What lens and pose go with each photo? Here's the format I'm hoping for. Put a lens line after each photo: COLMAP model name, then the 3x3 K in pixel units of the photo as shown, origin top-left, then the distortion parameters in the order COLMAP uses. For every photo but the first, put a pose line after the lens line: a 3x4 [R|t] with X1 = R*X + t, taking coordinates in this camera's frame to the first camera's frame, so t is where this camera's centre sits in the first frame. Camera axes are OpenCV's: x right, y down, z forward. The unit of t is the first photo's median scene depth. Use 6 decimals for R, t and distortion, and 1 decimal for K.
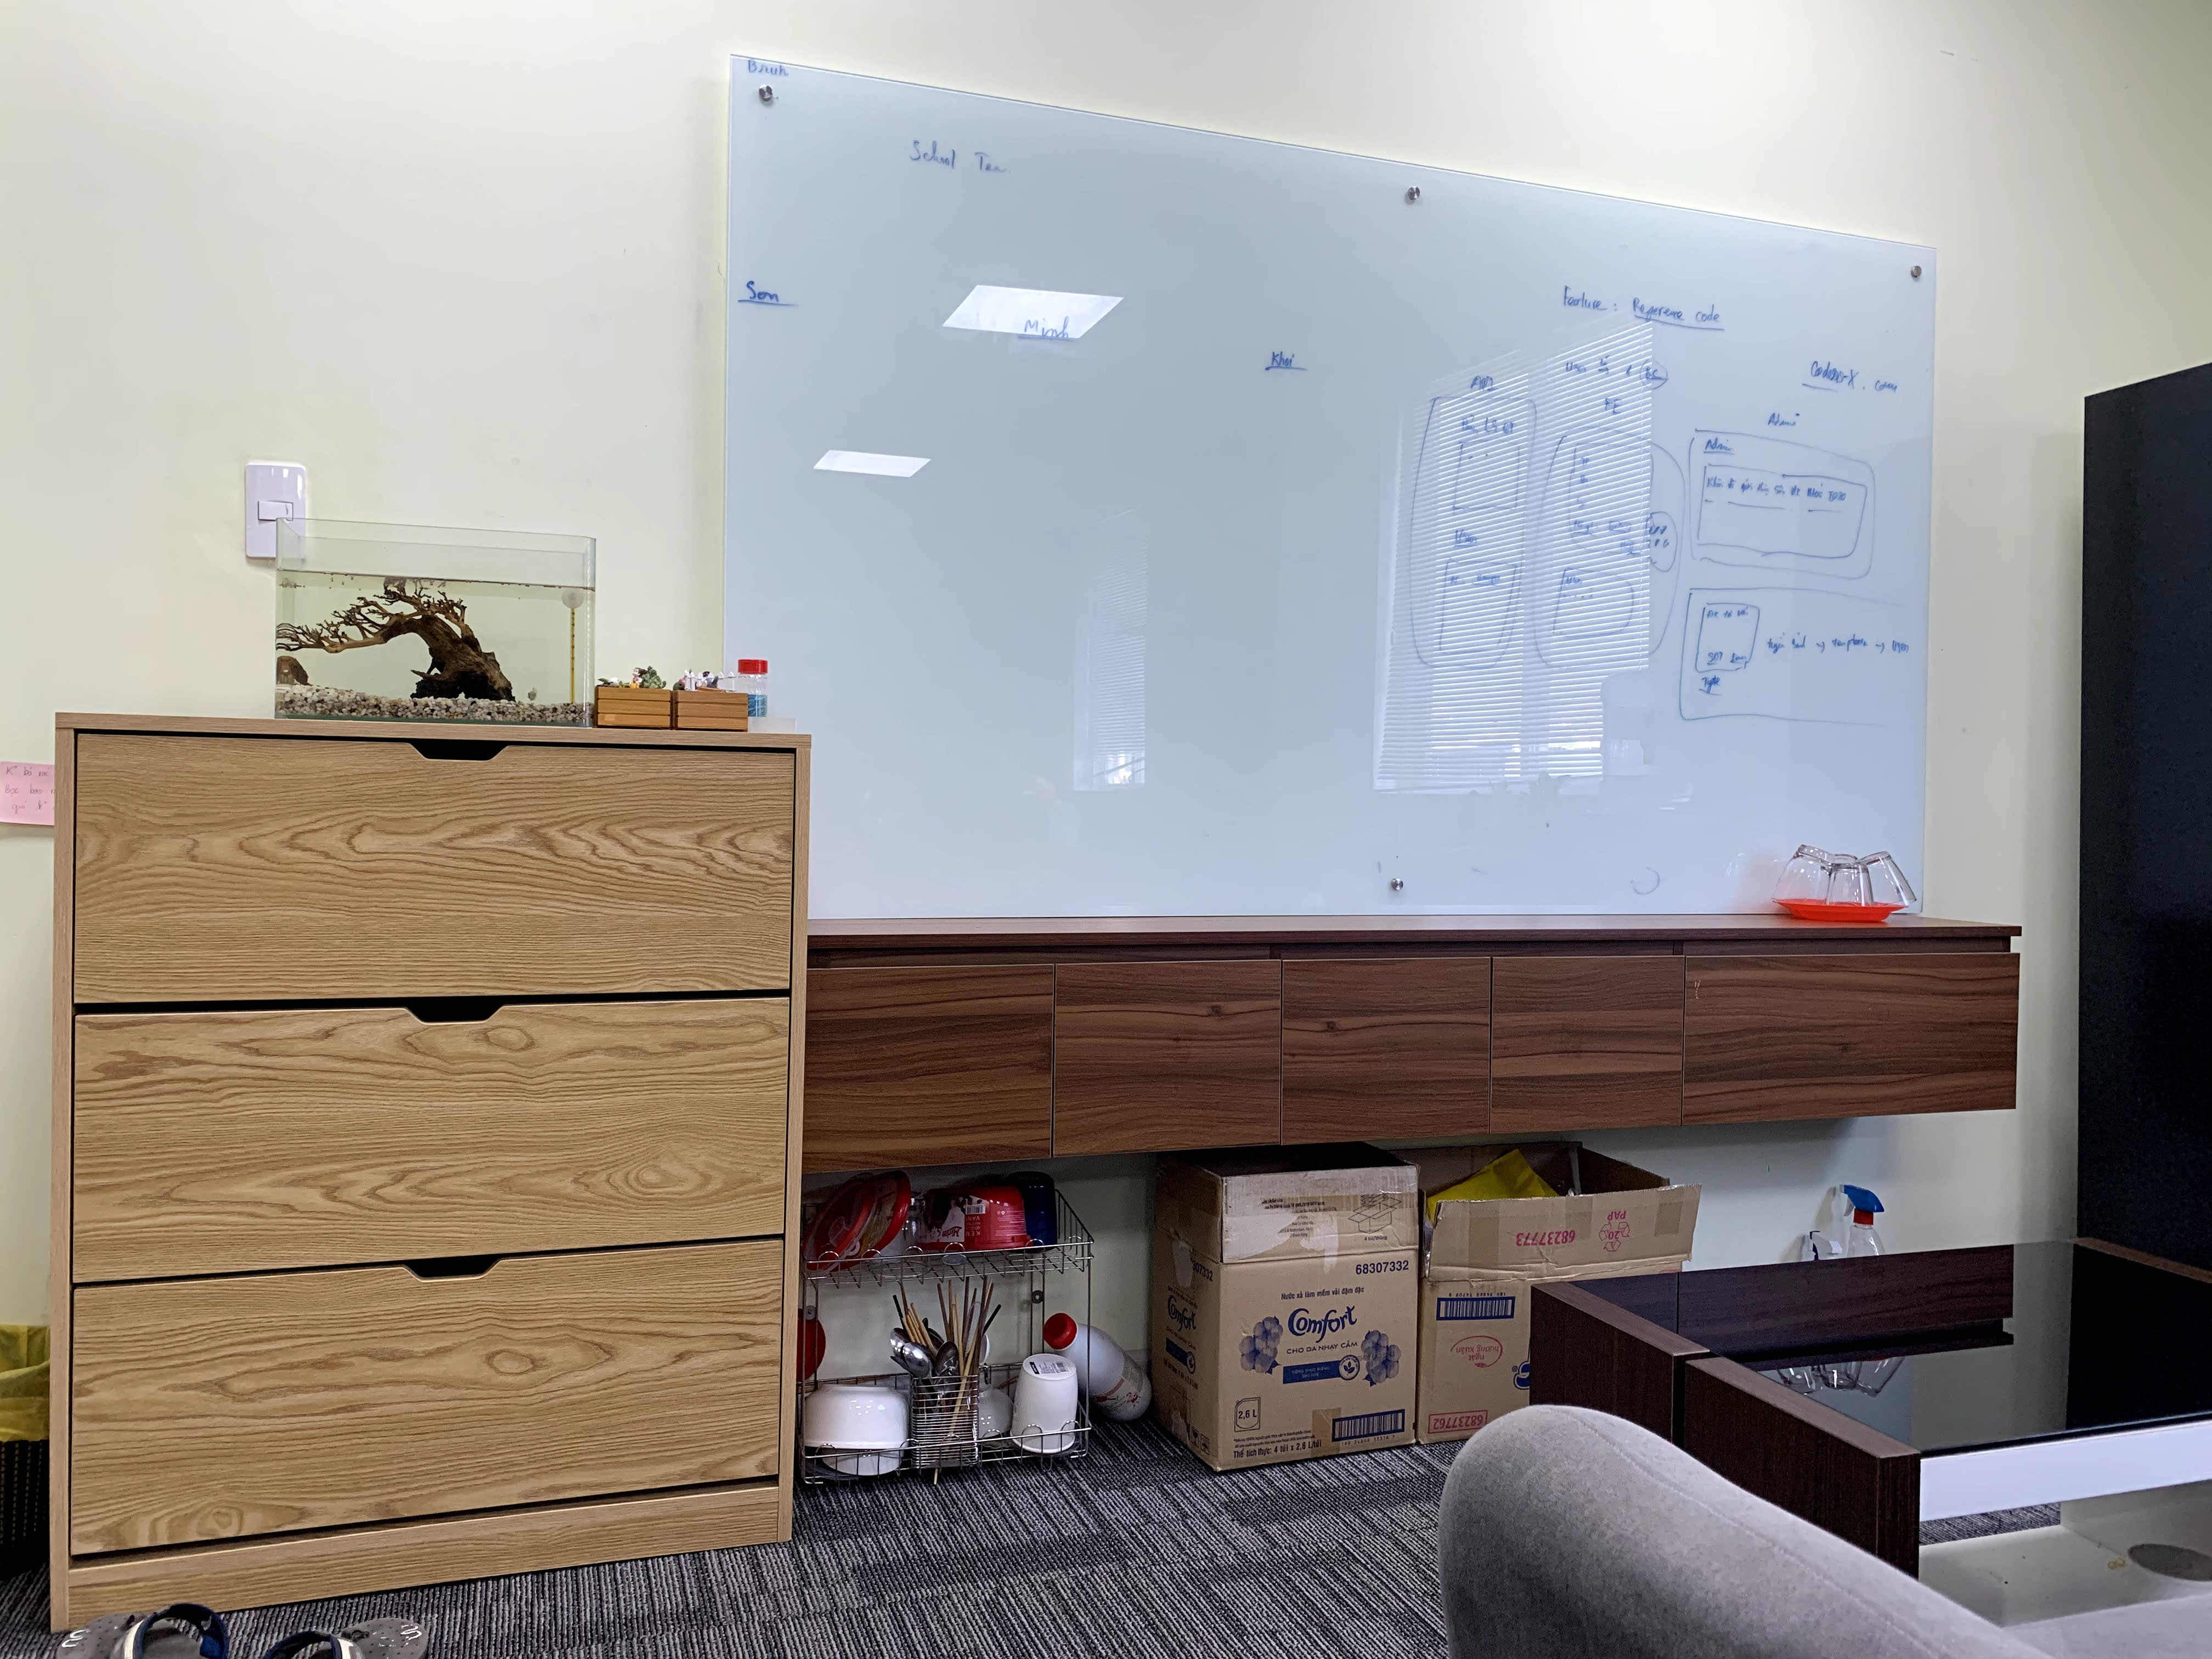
lens RADIAL K [[1668.1, 0, 1106.0], [0, 1668.1, 829.5], [0, 0, 1]] dist [0.053980, -0.102566]
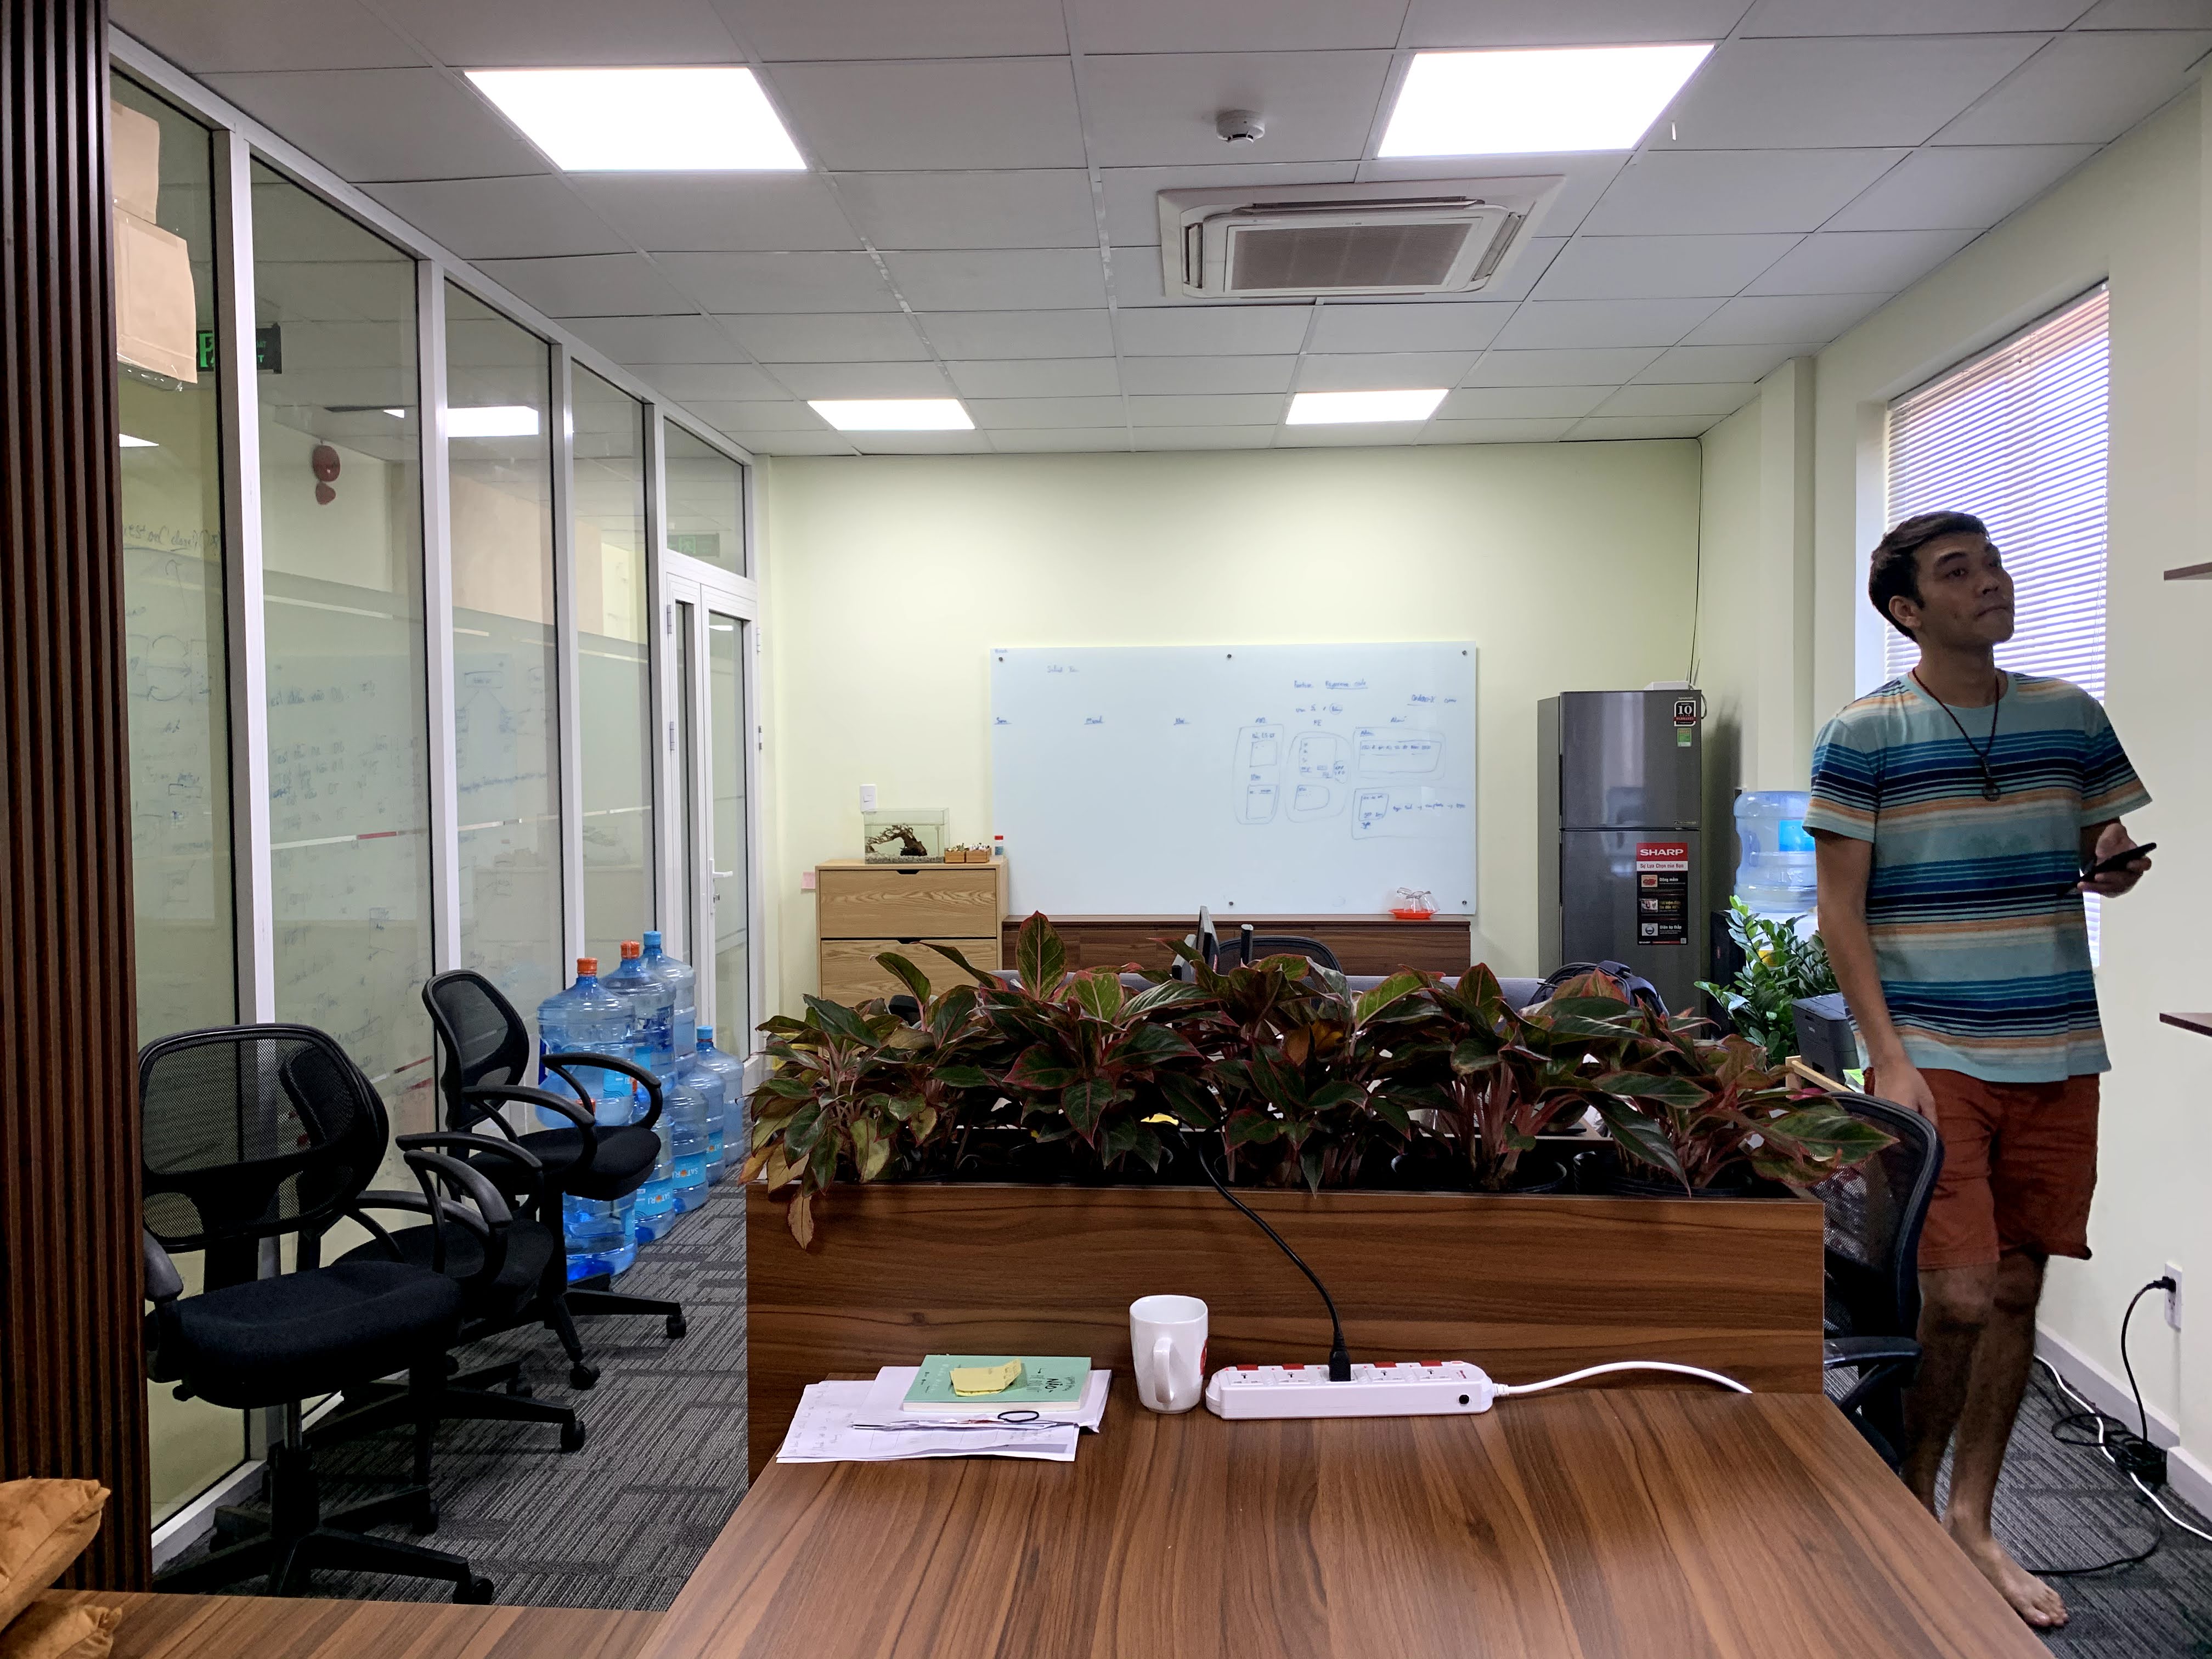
lens RADIAL K [[1668.1, 0, 1106.0], [0, 1668.1, 829.5], [0, 0, 1]] dist [0.053980, -0.102566]
pose [[0.921839, -0.008542, -0.387479, 1.191574], [0.019589, 0.999506, 0.024569, -0.182433], [0.387078, -0.030239, 0.921551, -1.836780]]
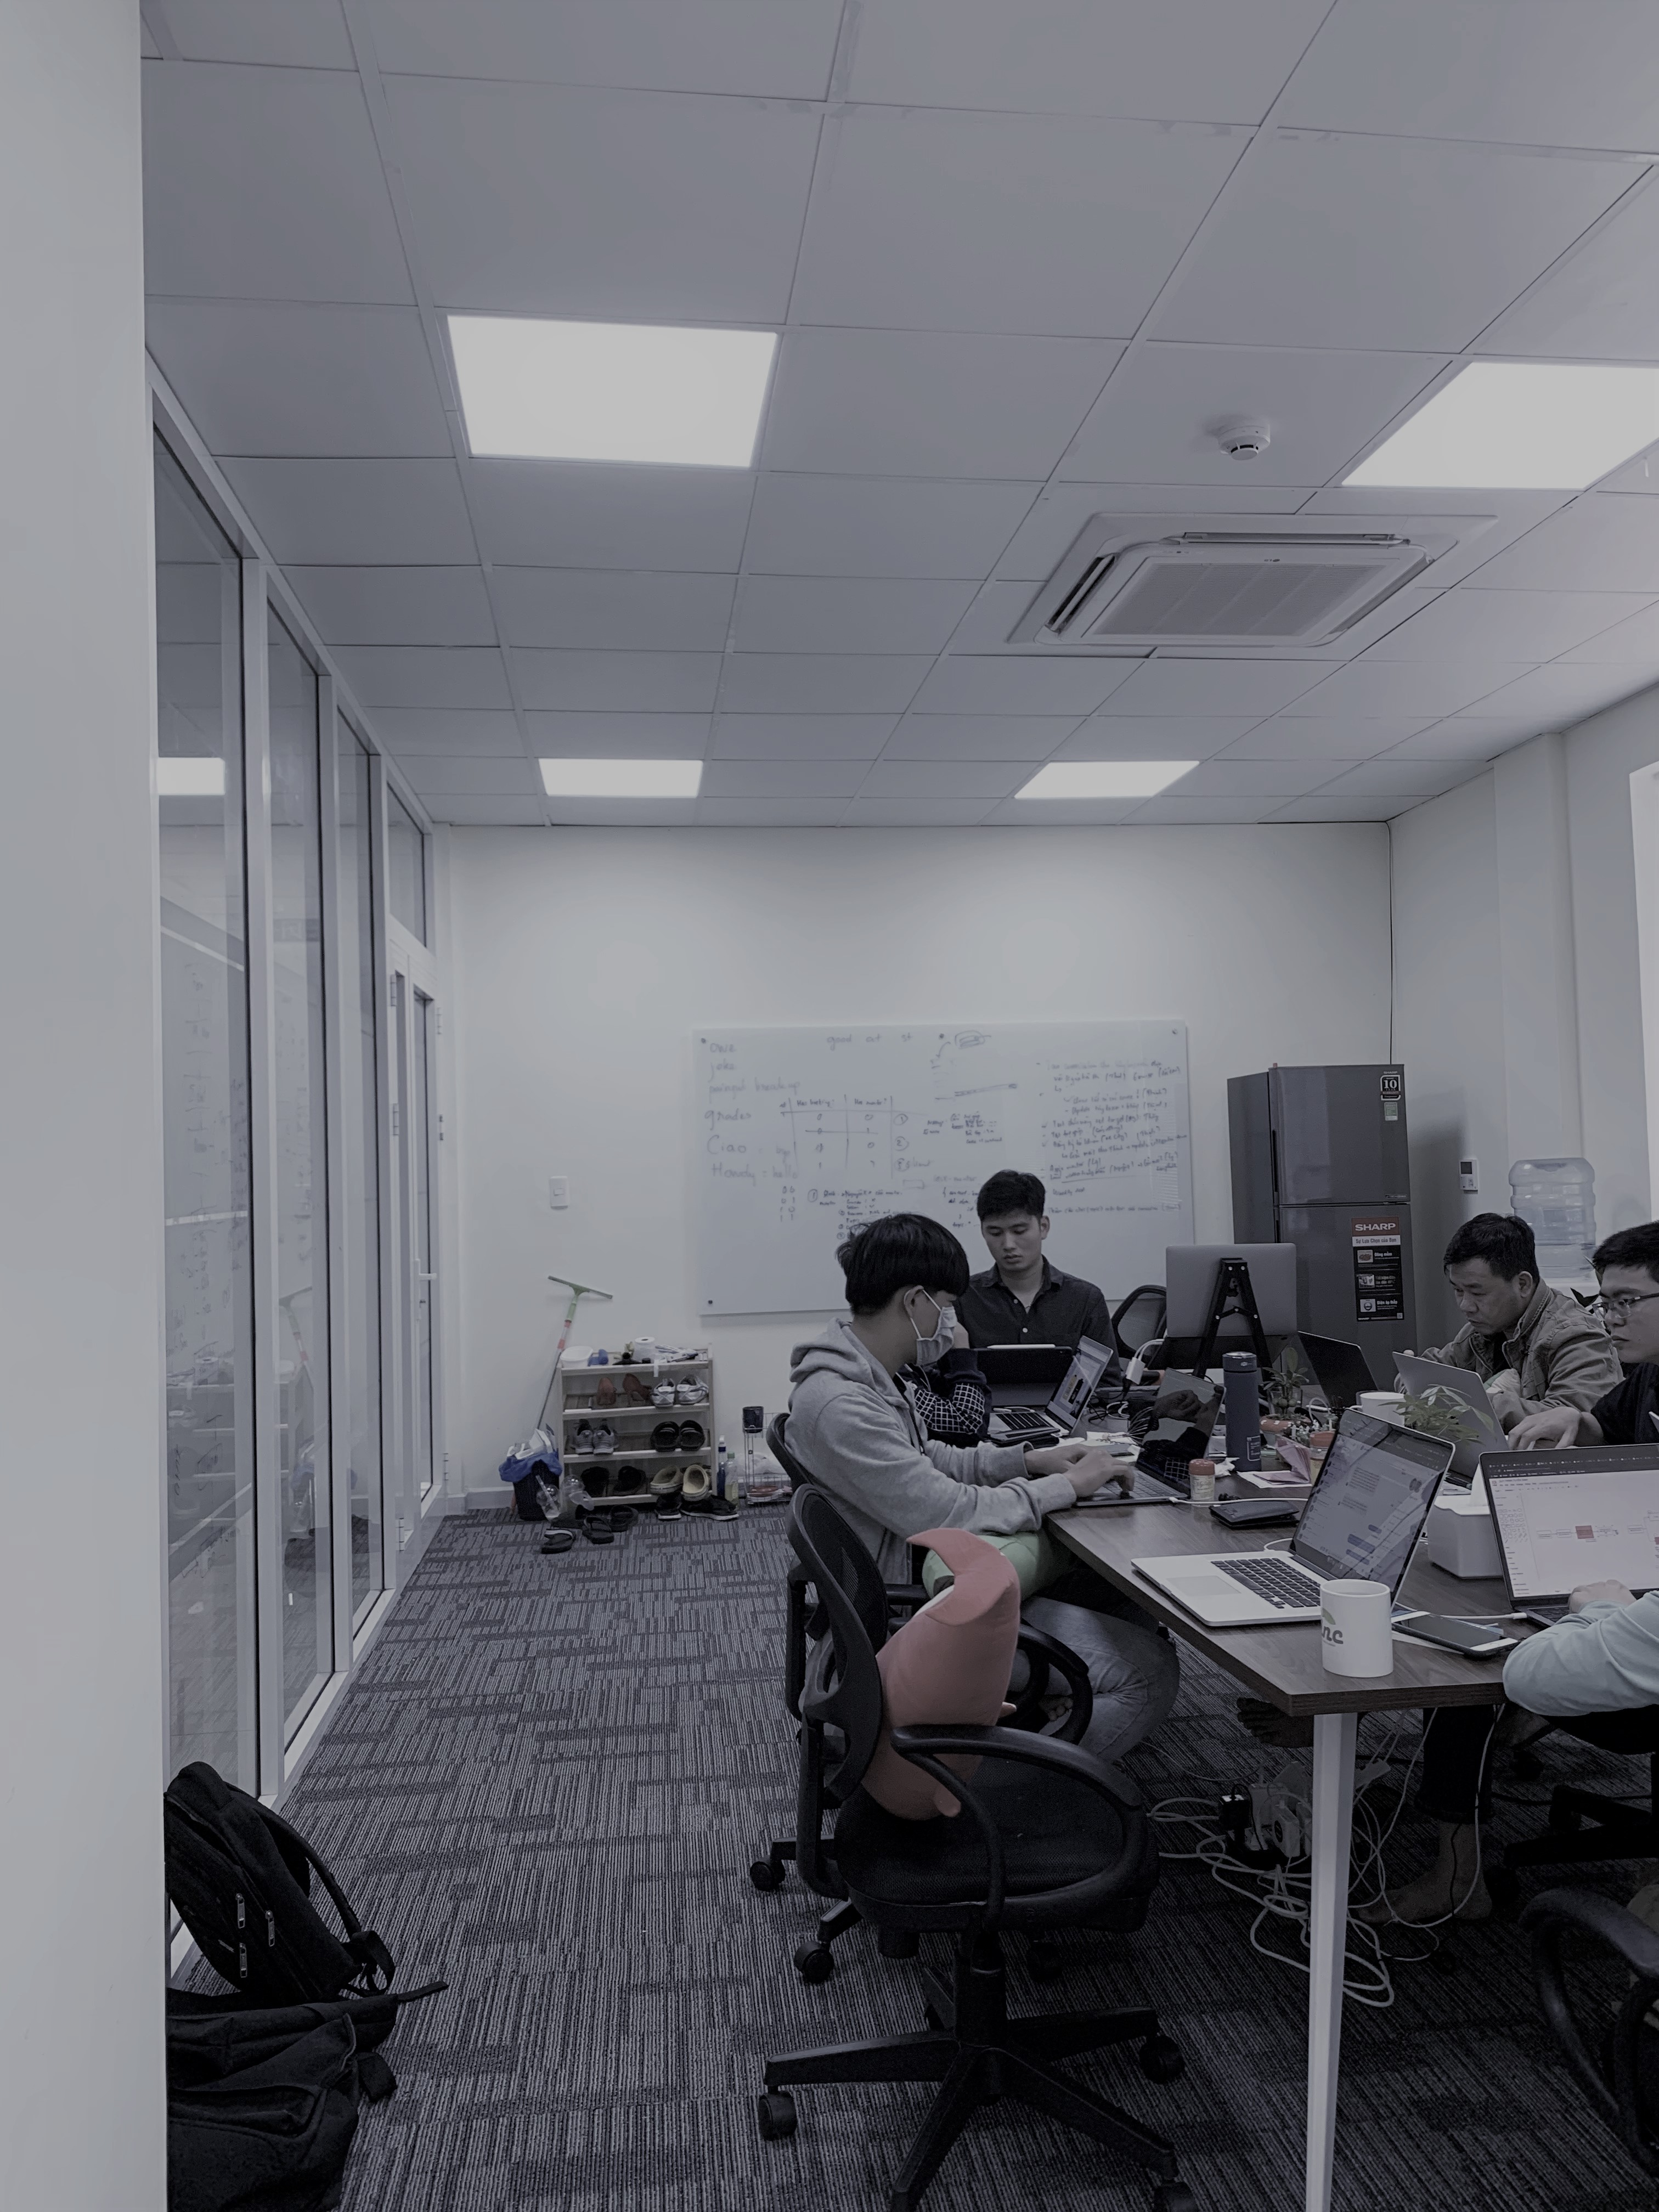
lens RADIAL K [[1668.1, 0, 829.5], [0, 1668.1, 1106.0], [0, 0, 1]] dist [0.053980, -0.102566]
pose [[0.973464, -0.053429, -0.222514, 0.684795], [0.042119, 0.997583, -0.055273, -0.140956], [0.224930, 0.044434, 0.973361, -1.835481]]
